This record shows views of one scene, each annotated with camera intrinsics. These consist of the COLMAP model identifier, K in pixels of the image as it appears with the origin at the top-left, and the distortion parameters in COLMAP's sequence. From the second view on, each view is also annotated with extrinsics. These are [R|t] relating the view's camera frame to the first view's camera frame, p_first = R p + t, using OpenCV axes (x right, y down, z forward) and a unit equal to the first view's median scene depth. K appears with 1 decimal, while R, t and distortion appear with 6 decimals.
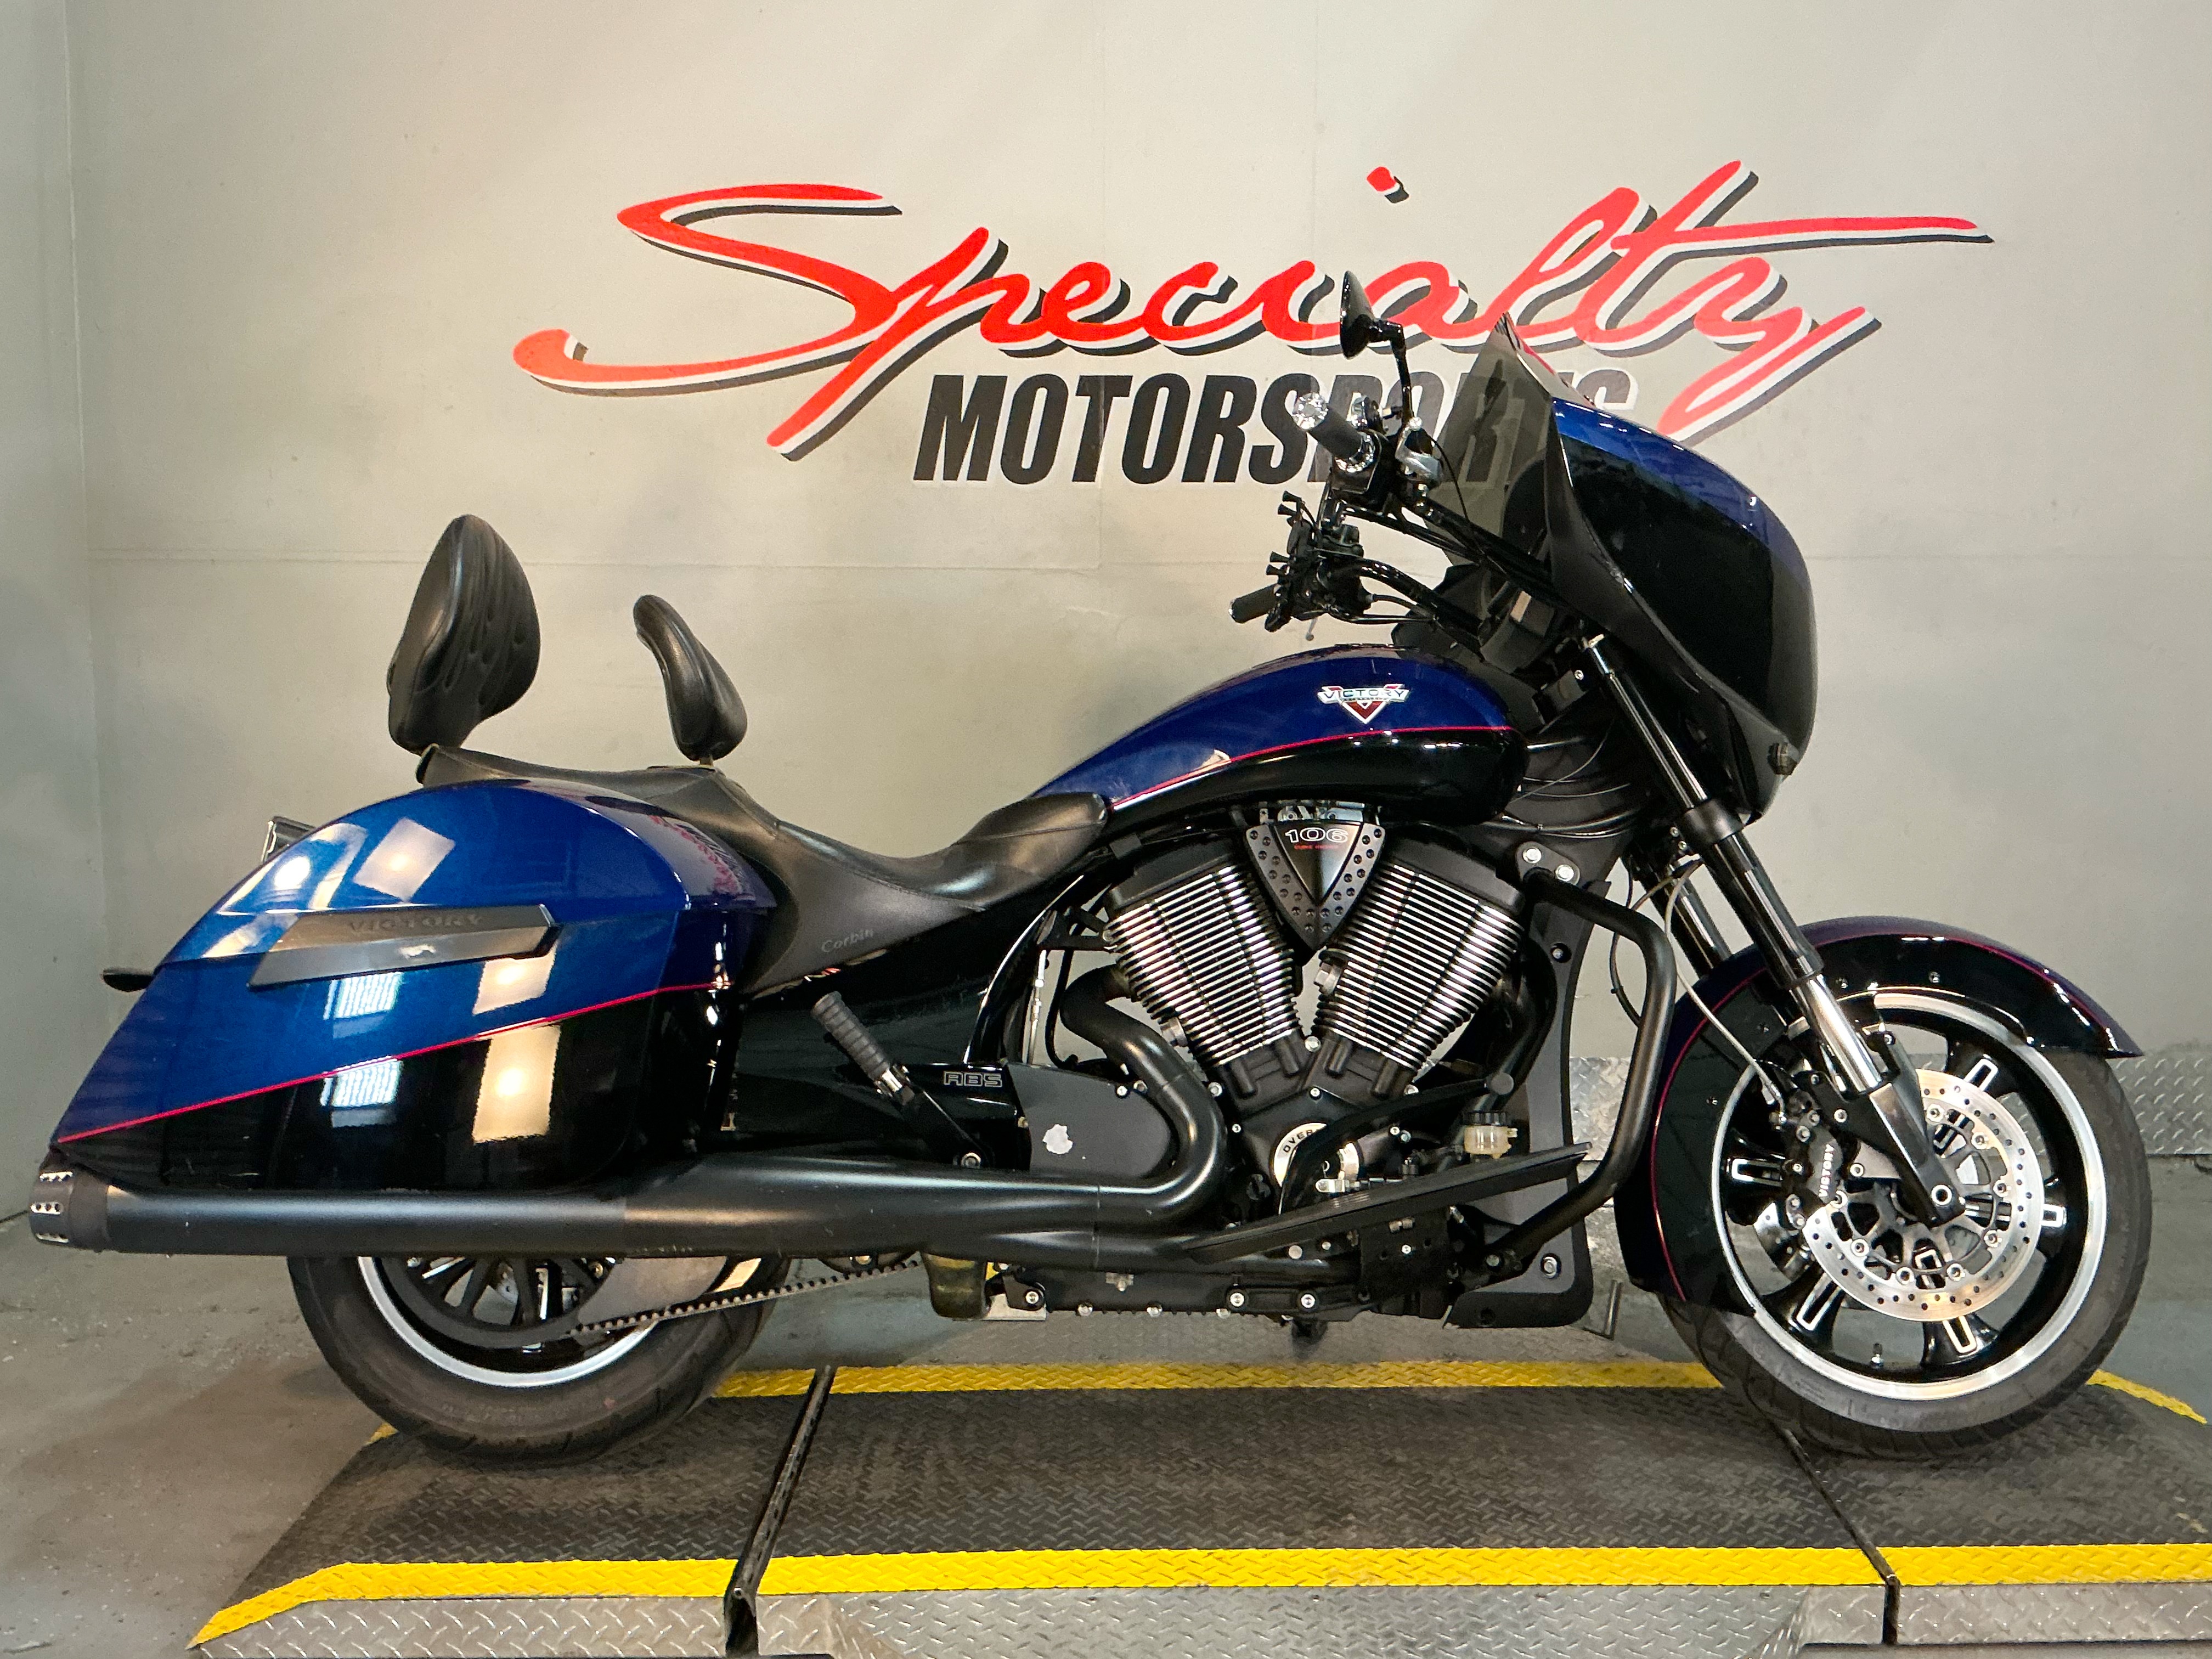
lens RADIAL K [[2018.3, 0, 1098.5], [0, 2018.3, 834.1], [0, 0, 1]] dist [0.154954, -0.342443]
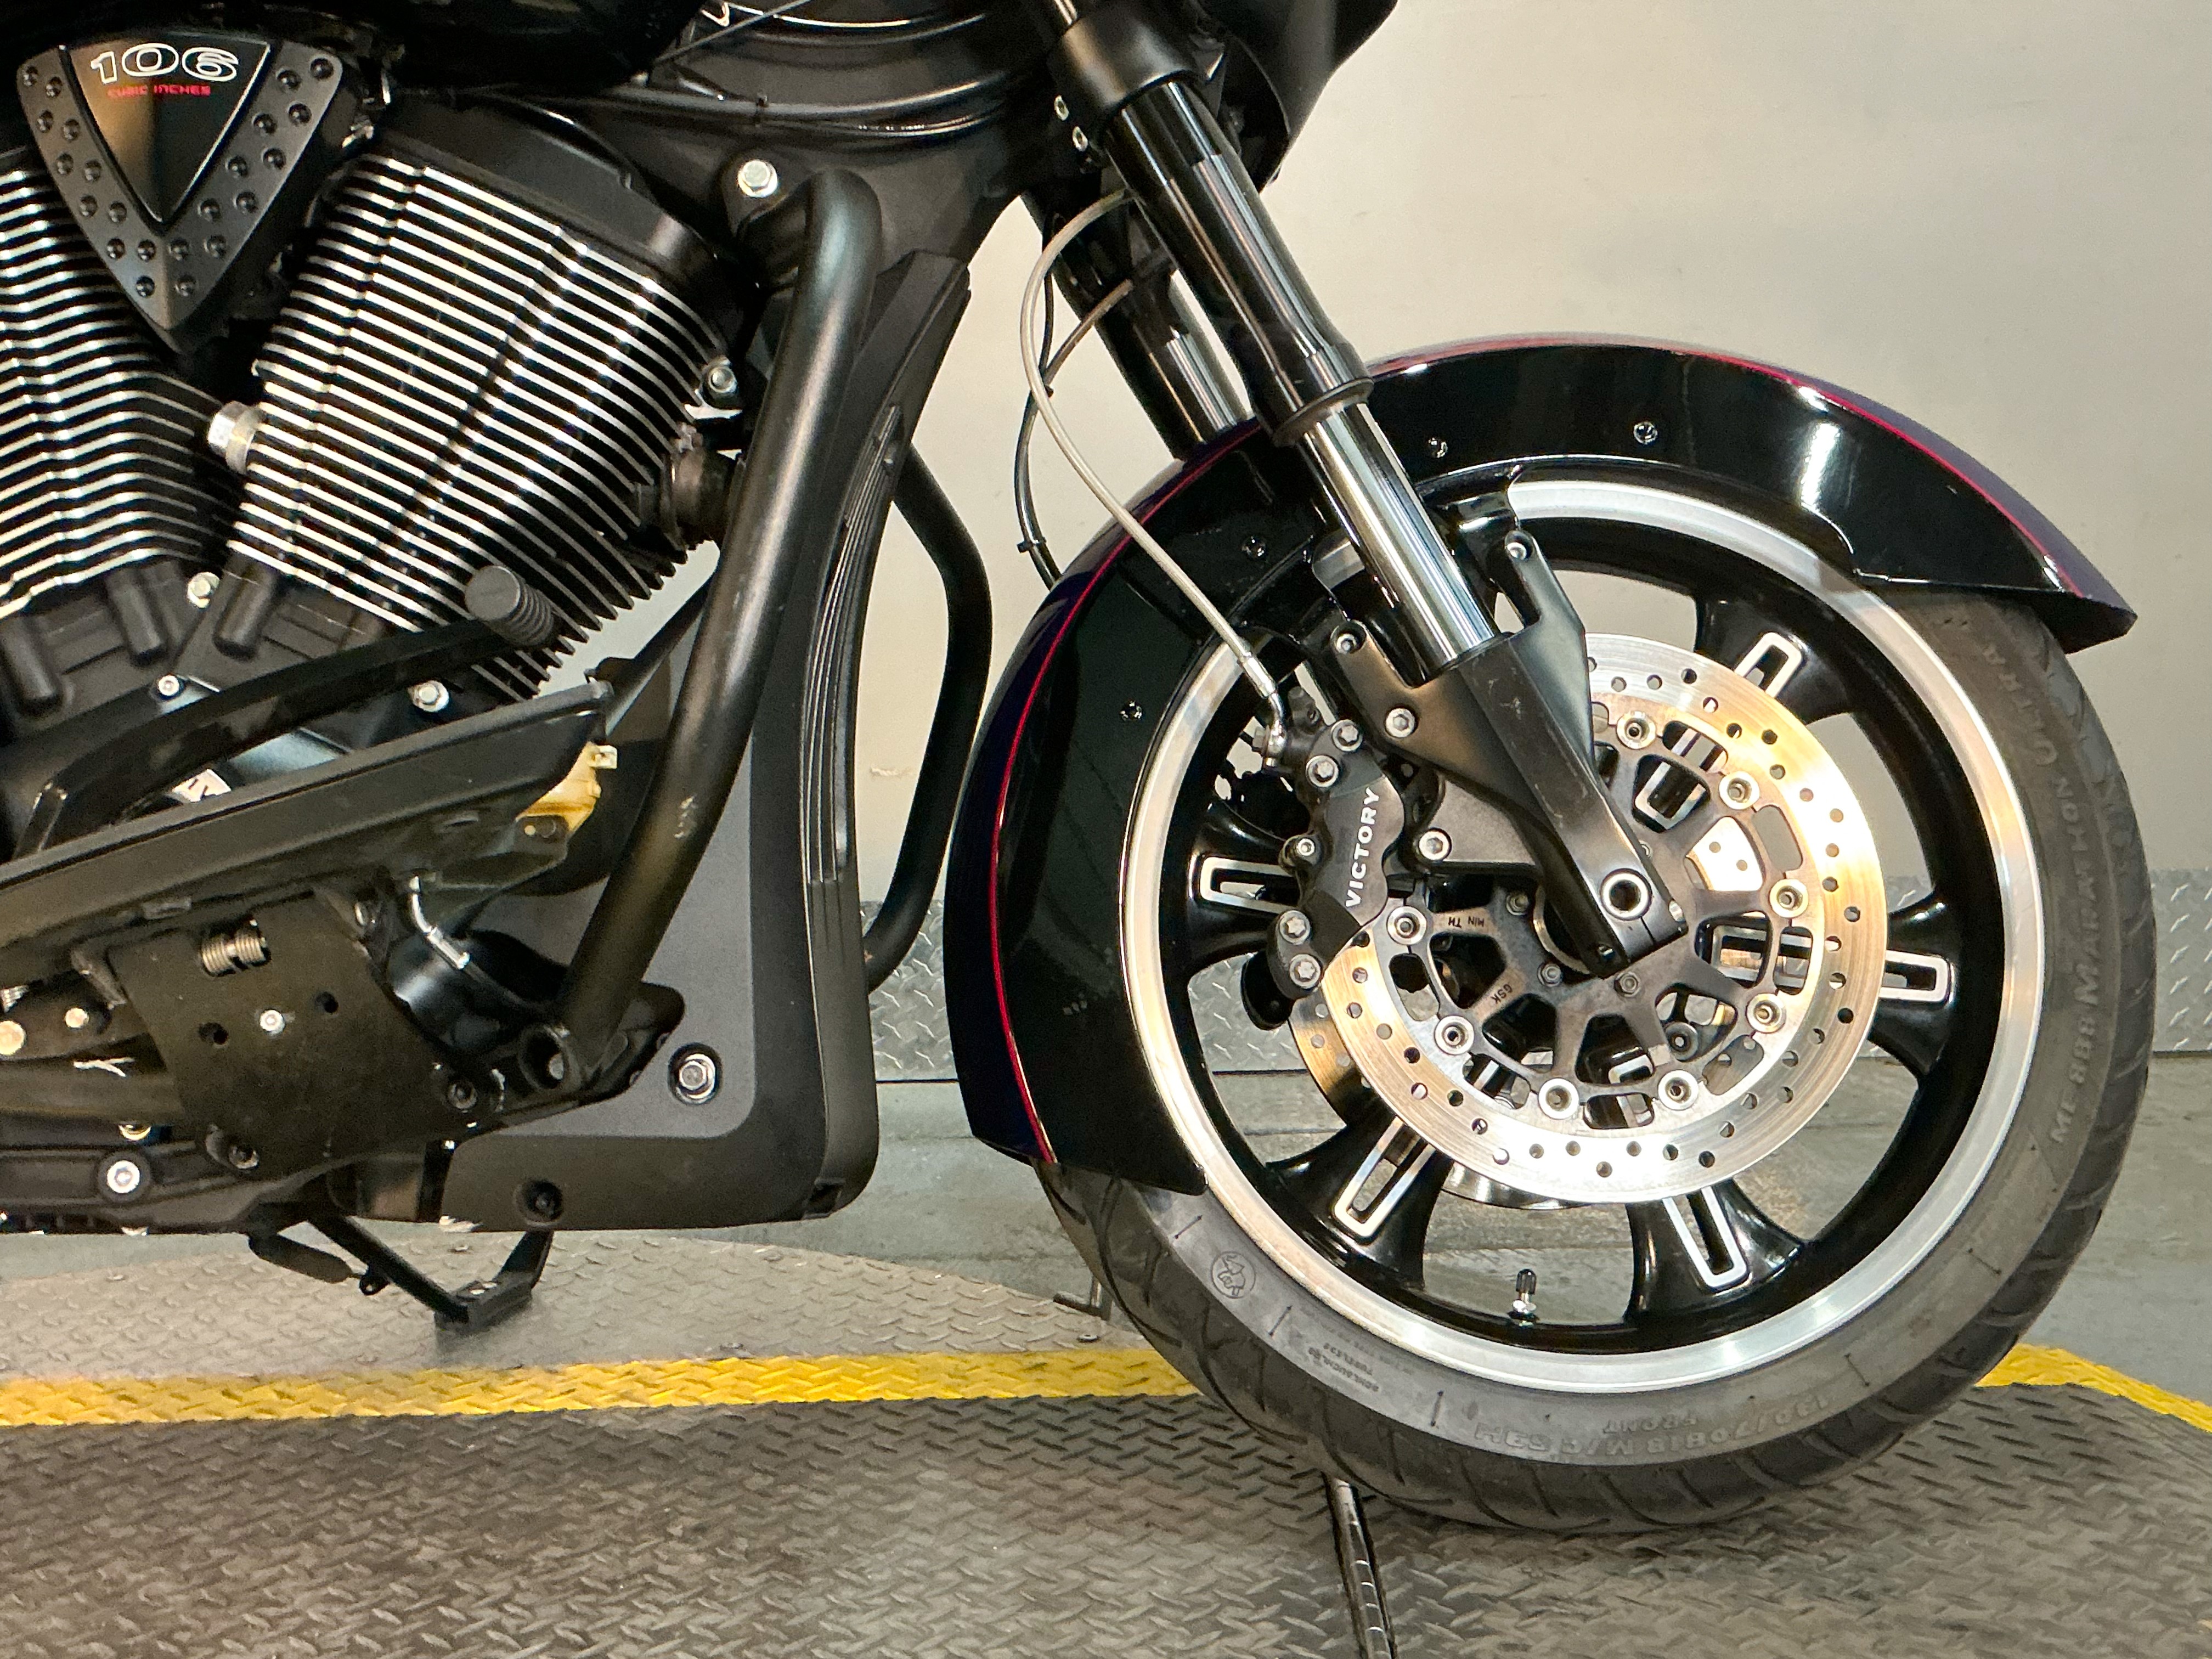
lens RADIAL K [[2487.9, 0, 1106.0], [0, 2487.9, 829.5], [0, 0, 1]] dist [0.163999, -0.424182]
pose [[0.999882, -0.008041, 0.013094, 0.285079], [0.008214, 0.999879, -0.013222, 0.161386], [-0.012986, 0.013328, 0.999827, 0.466282]]
